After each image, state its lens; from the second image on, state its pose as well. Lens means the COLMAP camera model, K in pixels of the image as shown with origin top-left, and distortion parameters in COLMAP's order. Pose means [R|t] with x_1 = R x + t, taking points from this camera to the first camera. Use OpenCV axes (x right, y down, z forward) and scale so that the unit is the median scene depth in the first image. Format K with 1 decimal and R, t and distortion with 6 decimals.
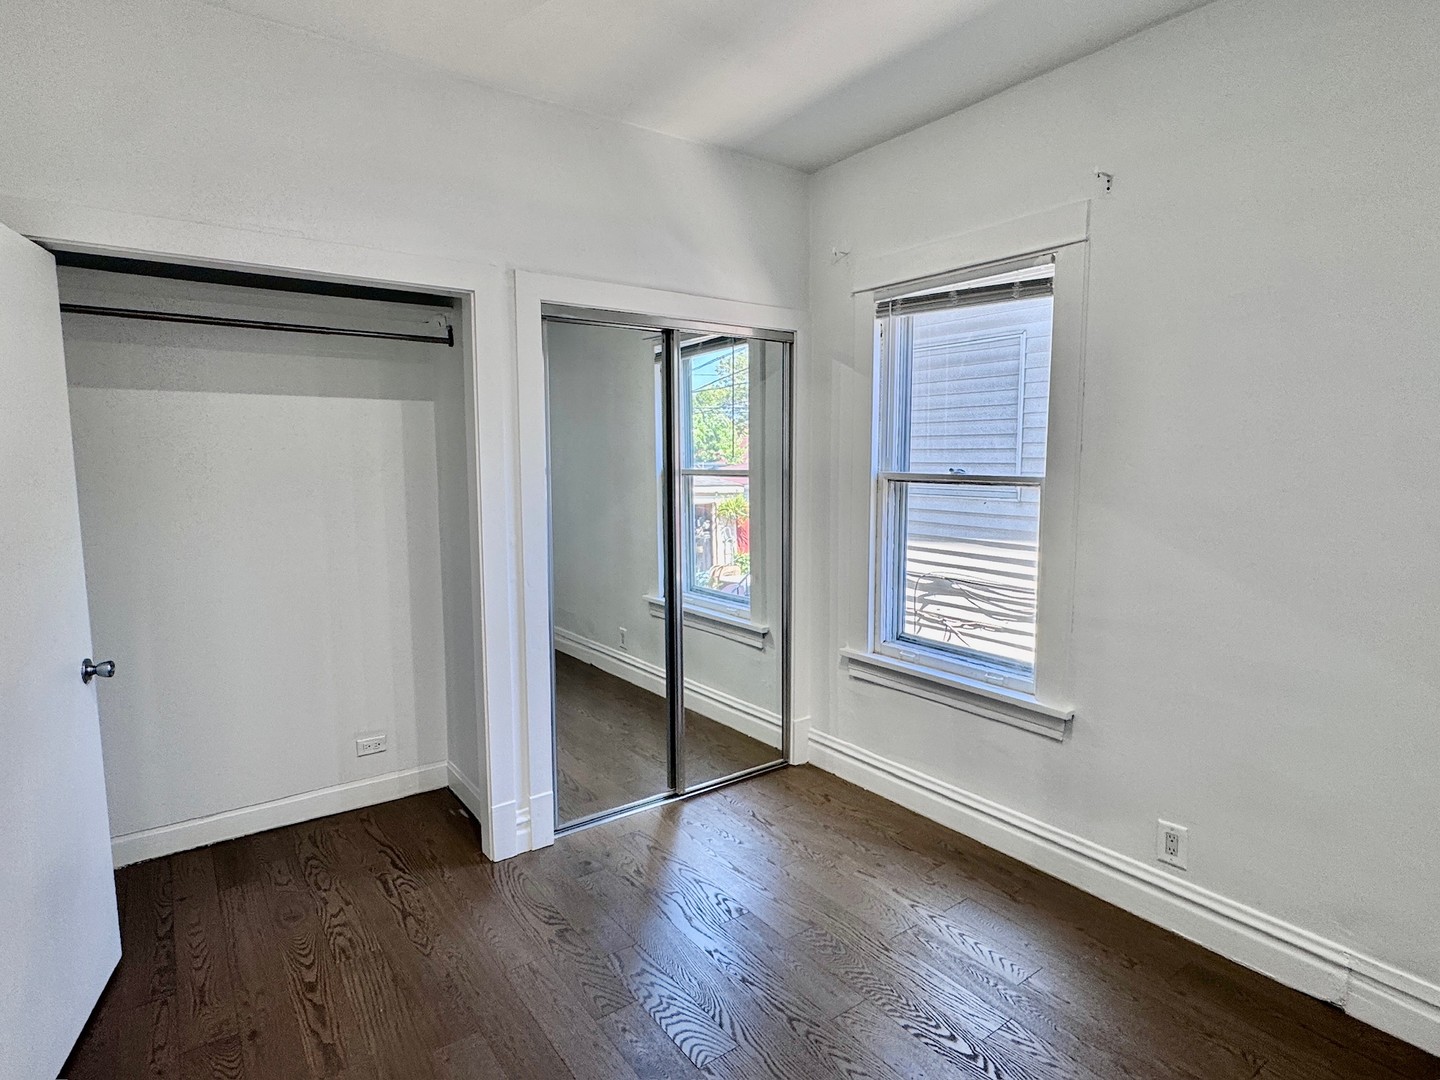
lens RADIAL K [[770.7, 0, 720.0], [0, 770.7, 540.0], [0, 0, 1]] dist [-0.003992, -0.000934]
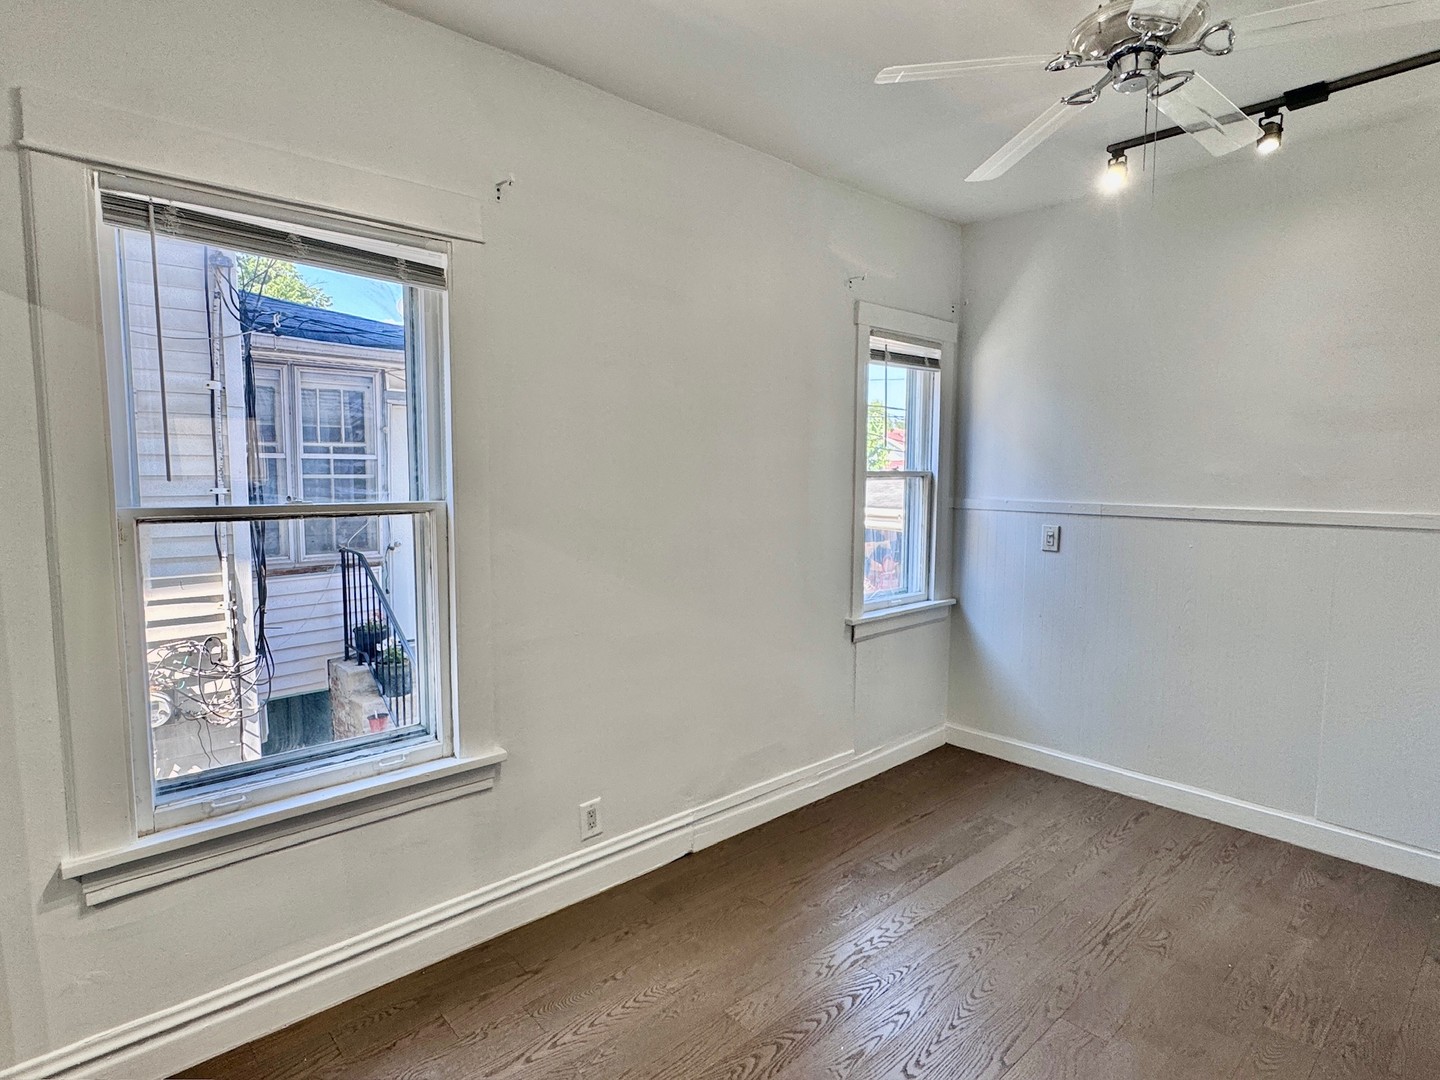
lens RADIAL K [[770.7, 0, 720.0], [0, 770.7, 540.0], [0, 0, 1]] dist [-0.003992, -0.000934]
pose [[-0.103481, -0.095165, 0.990068, -0.462266], [0.100174, 0.989354, 0.105566, -0.100277], [-0.989574, 0.110103, -0.092846, 0.783113]]
